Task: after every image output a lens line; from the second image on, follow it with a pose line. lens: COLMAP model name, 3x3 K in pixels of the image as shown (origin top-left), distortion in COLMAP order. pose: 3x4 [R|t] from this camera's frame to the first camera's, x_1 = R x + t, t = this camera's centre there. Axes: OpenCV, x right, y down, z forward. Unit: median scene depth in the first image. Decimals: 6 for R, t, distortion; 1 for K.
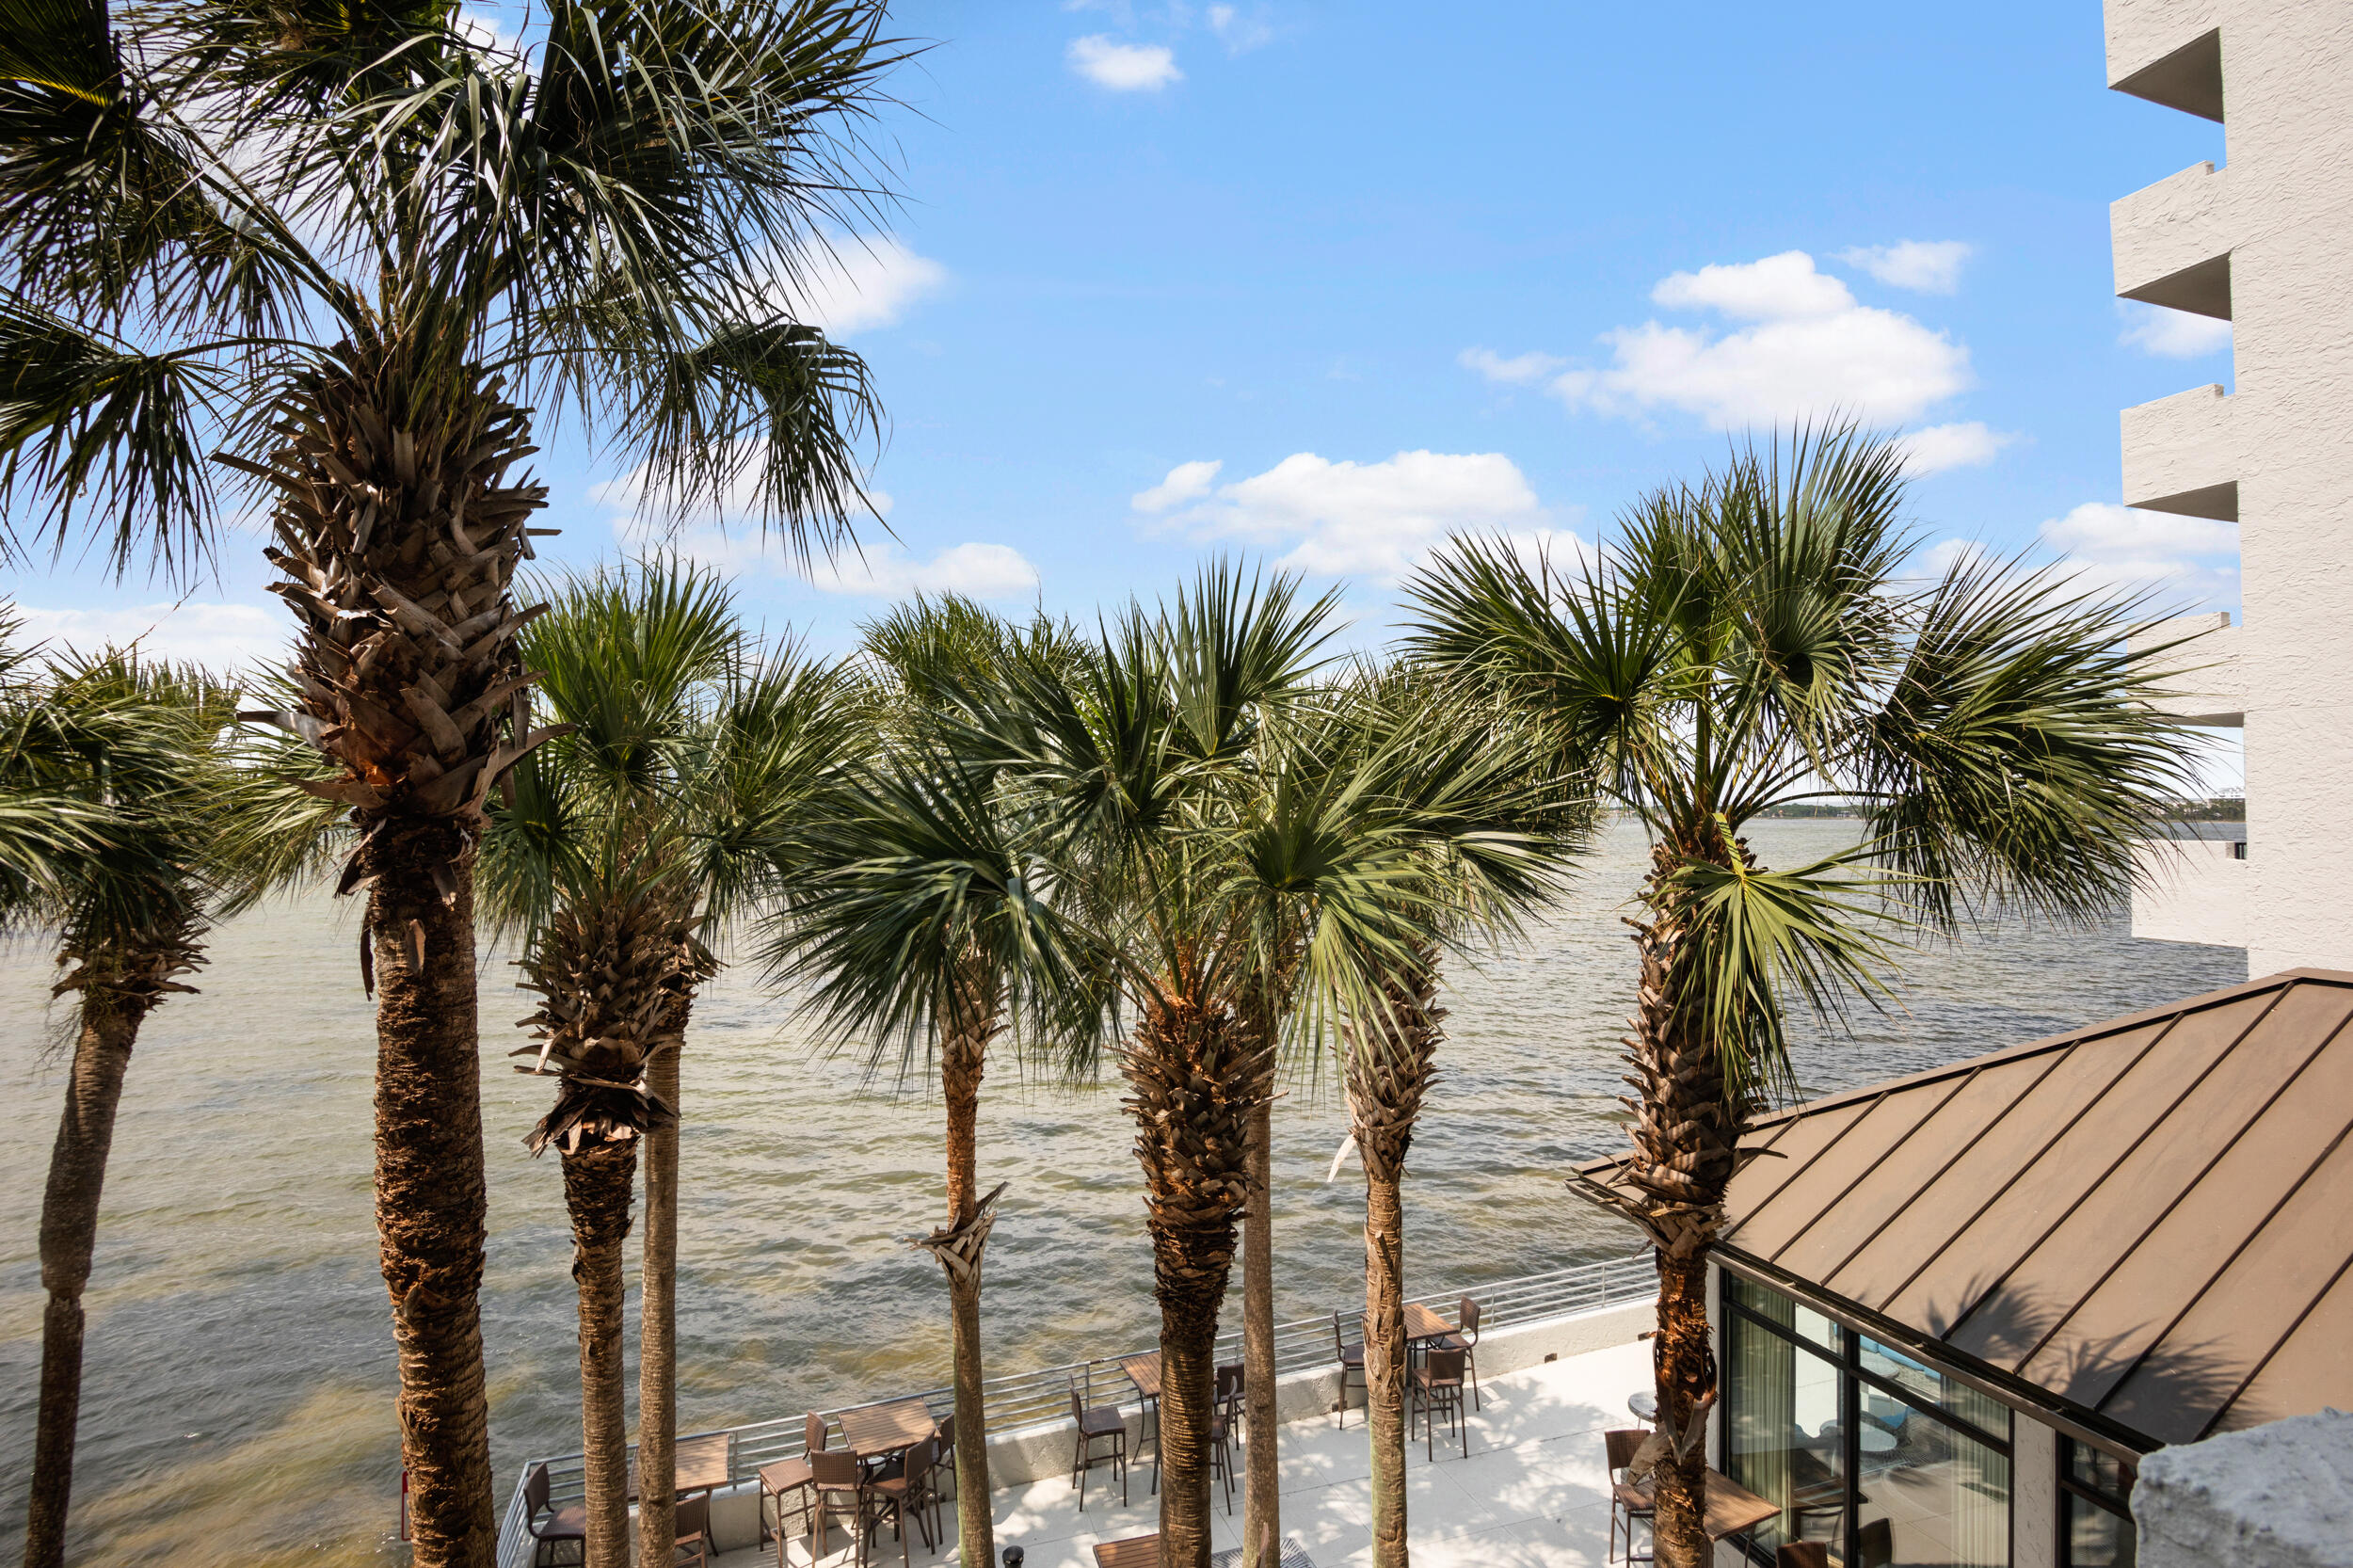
lens RADIAL K [[1162.9, 0, 1170.4], [0, 1162.9, 785.8], [0, 0, 1]] dist [-0.019953, 0.000004]
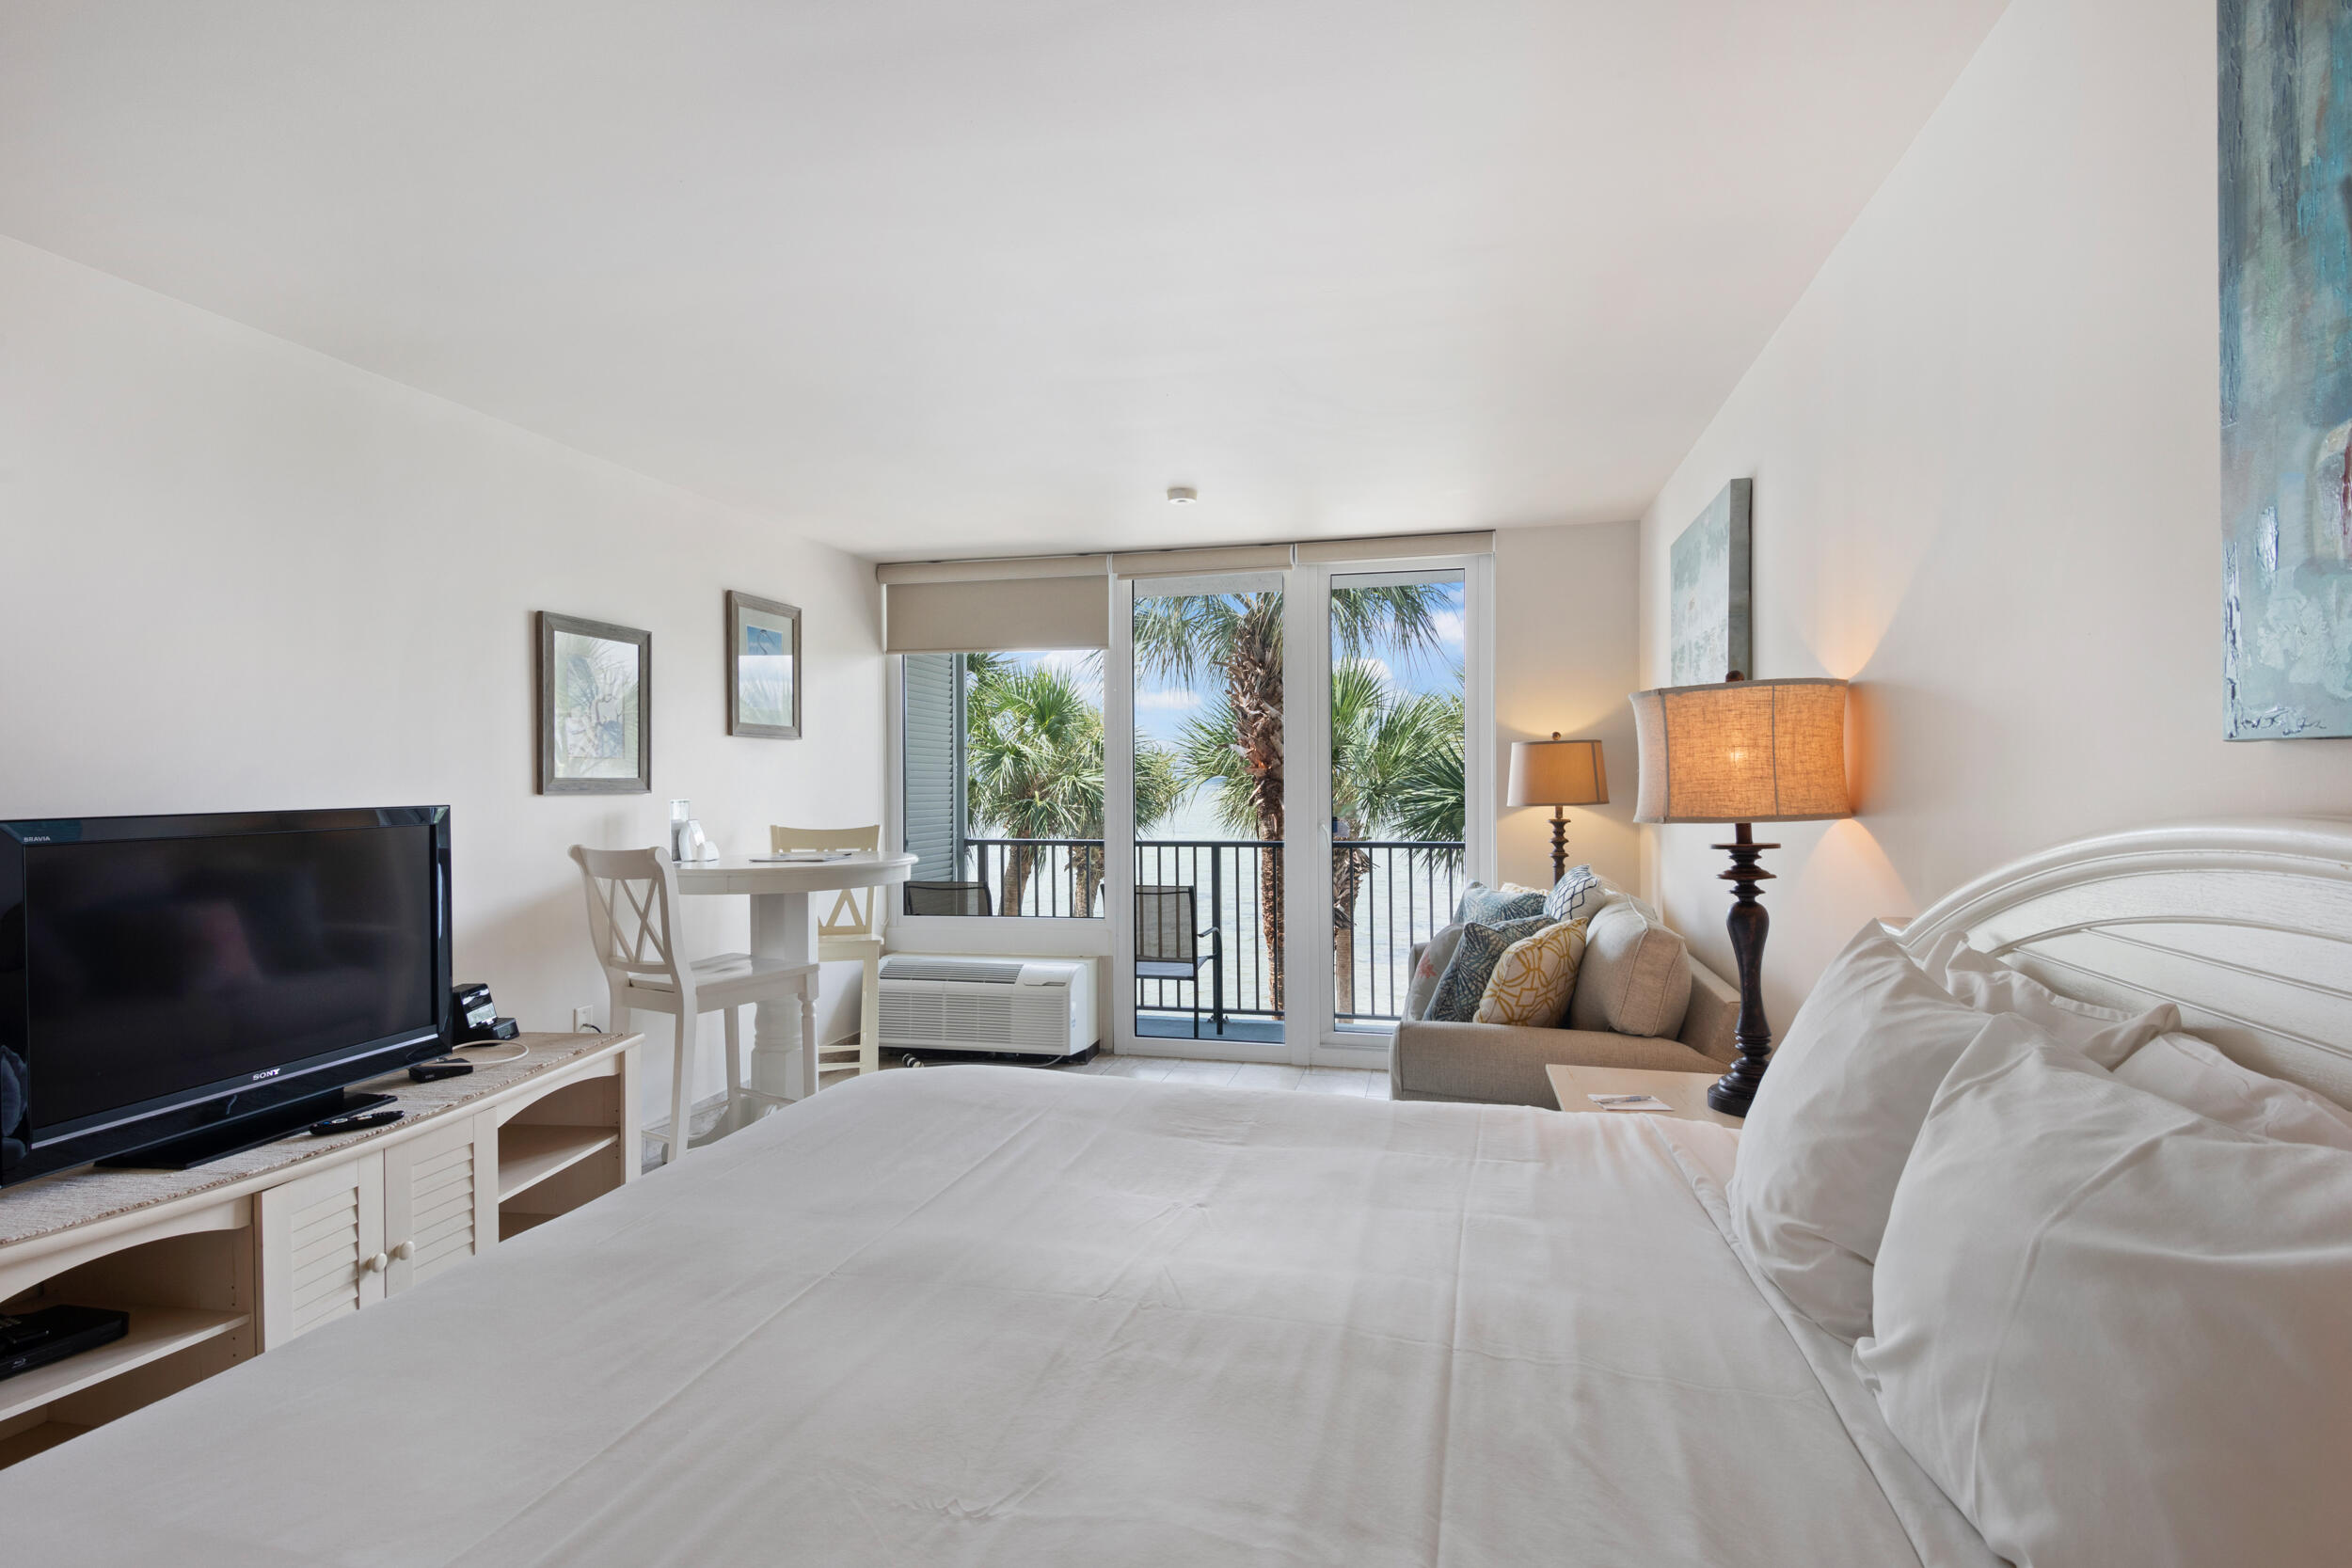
lens RADIAL K [[1172.6, 0, 1164.9], [0, 1172.6, 786.1], [0, 0, 1]] dist [0.037891, 0.000255]
pose [[0.854062, -0.005240, -0.520145, 0.579161], [0.019923, 0.999545, 0.022642, -0.025601], [0.519789, -0.029701, 0.853778, -1.478218]]
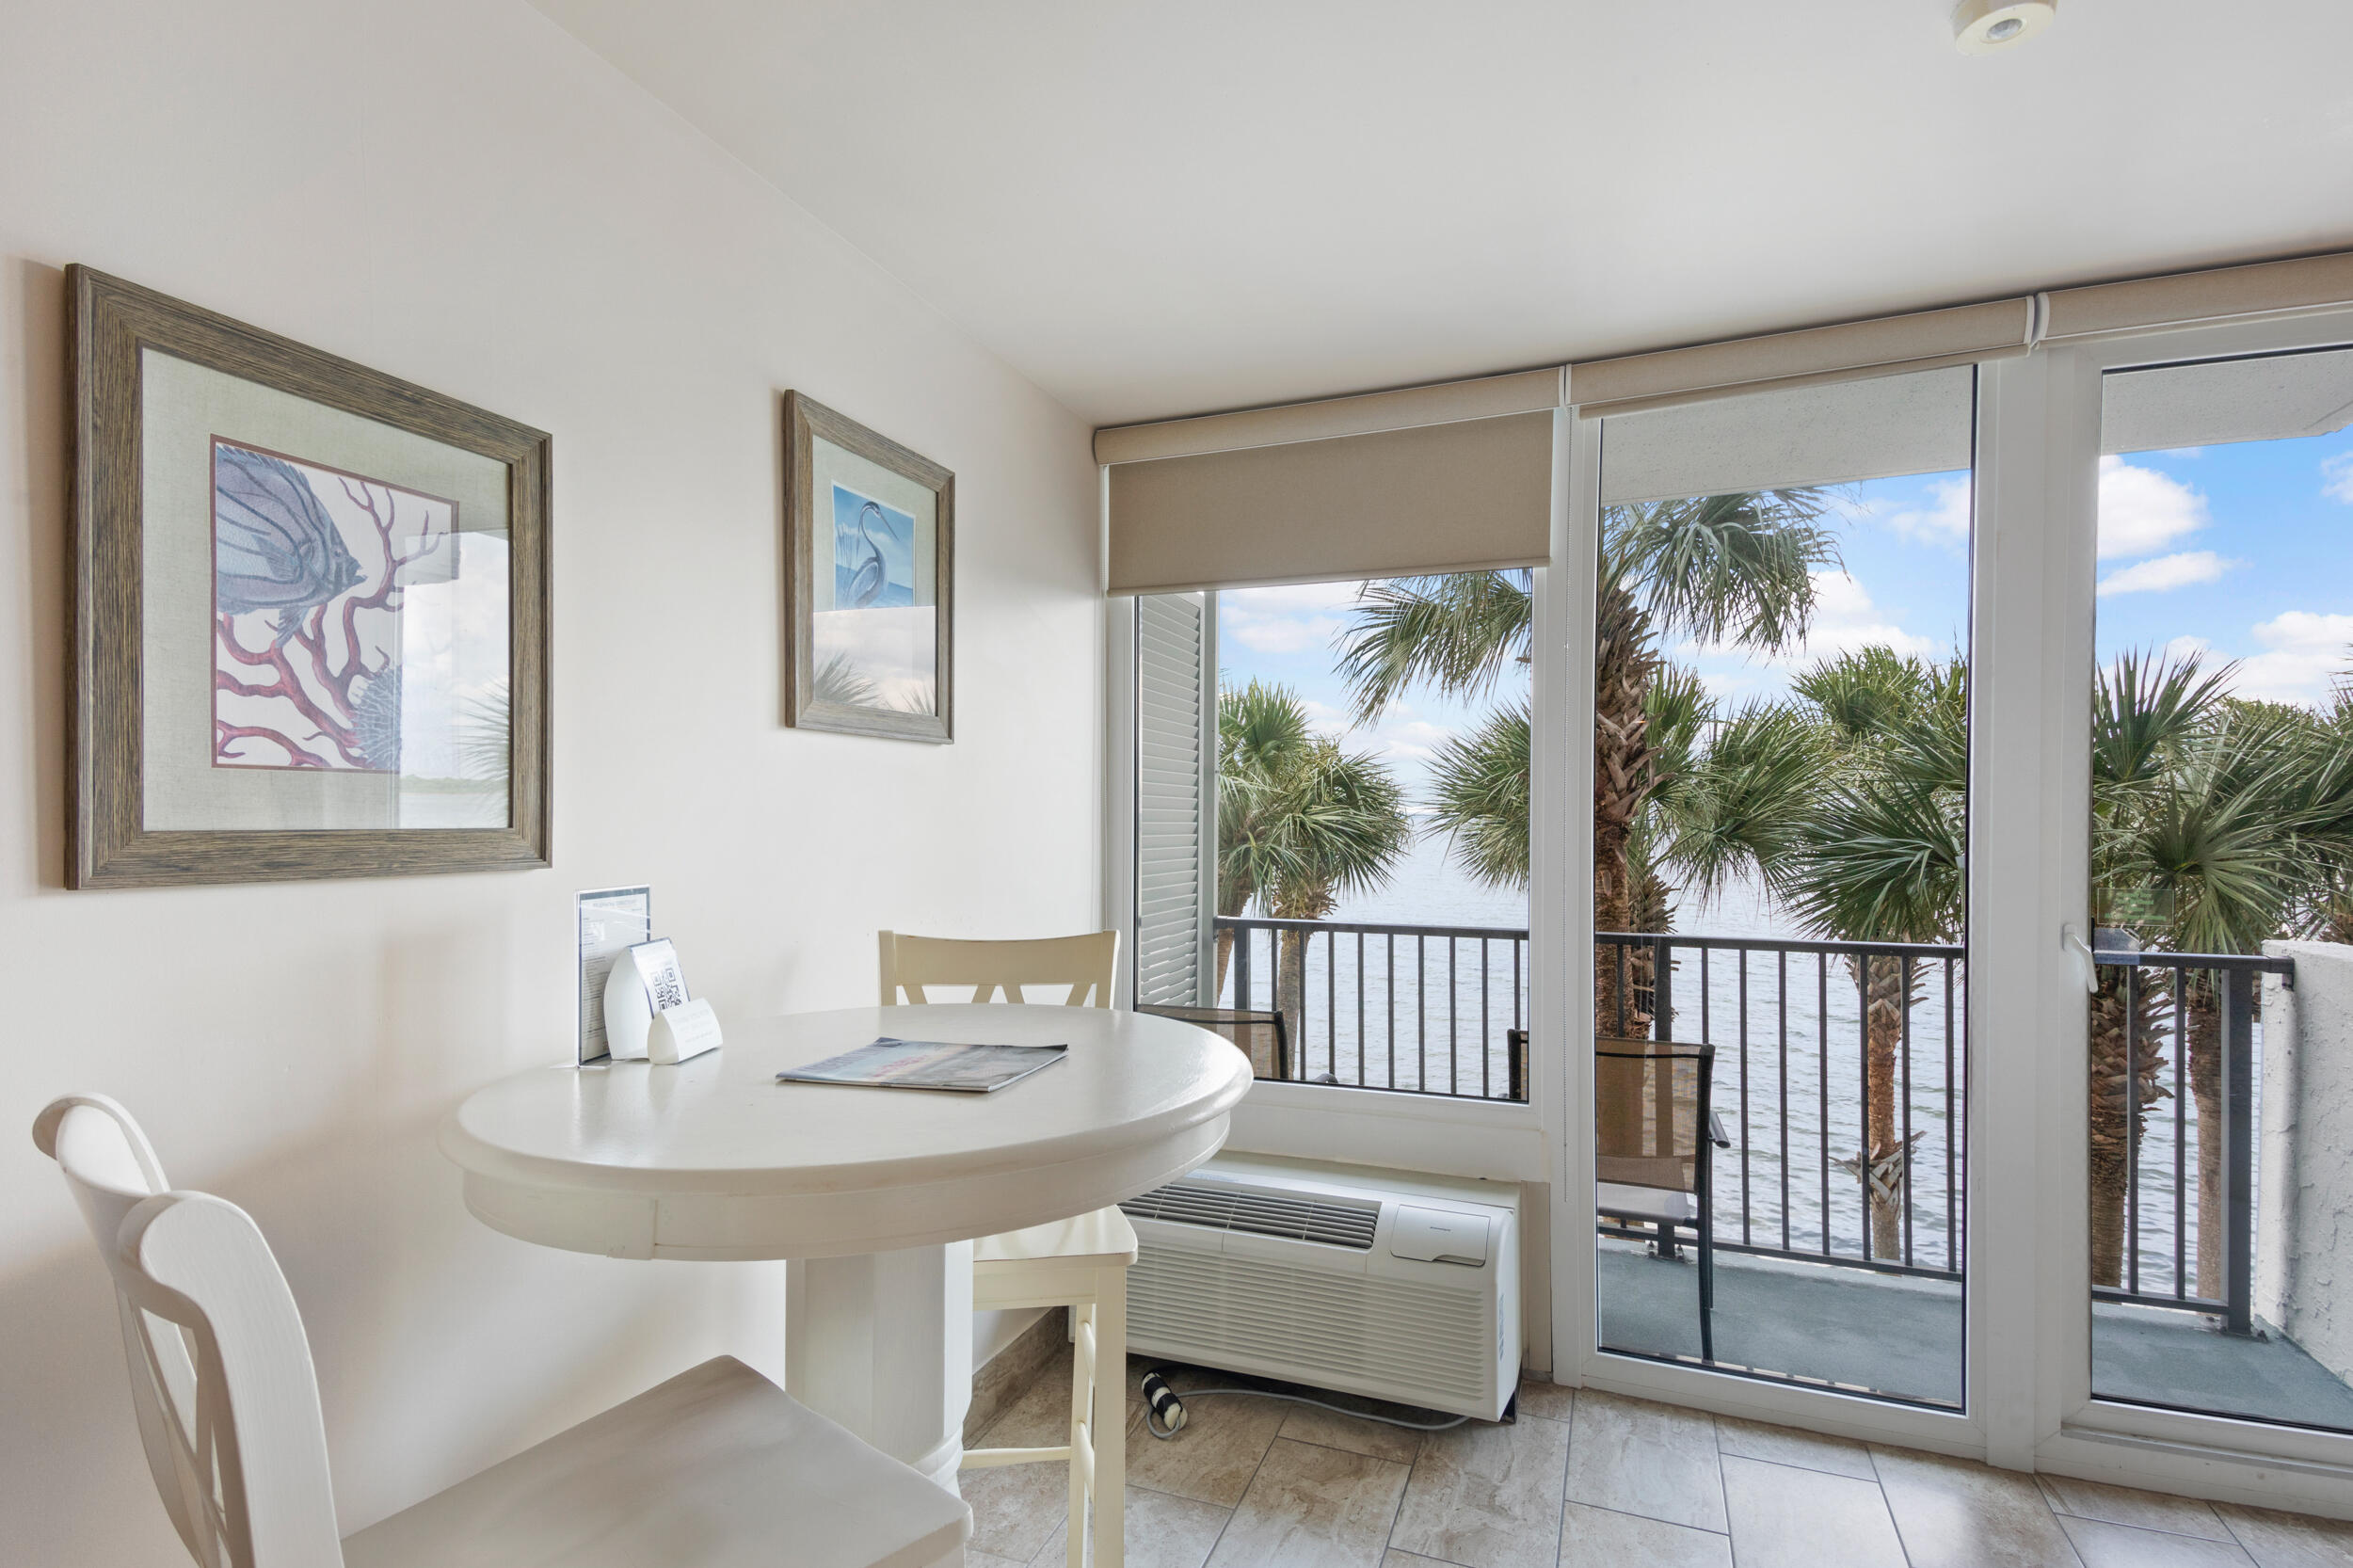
lens RADIAL K [[1169.2, 0, 1186.9], [0, 1169.2, 827.6], [0, 0, 1]] dist [0.079131, -0.044168]
pose [[0.782681, 0.006575, -0.622389, 0.071779], [0.012950, 0.999556, 0.026844, -0.025764], [0.622289, -0.029070, 0.782248, -1.010603]]
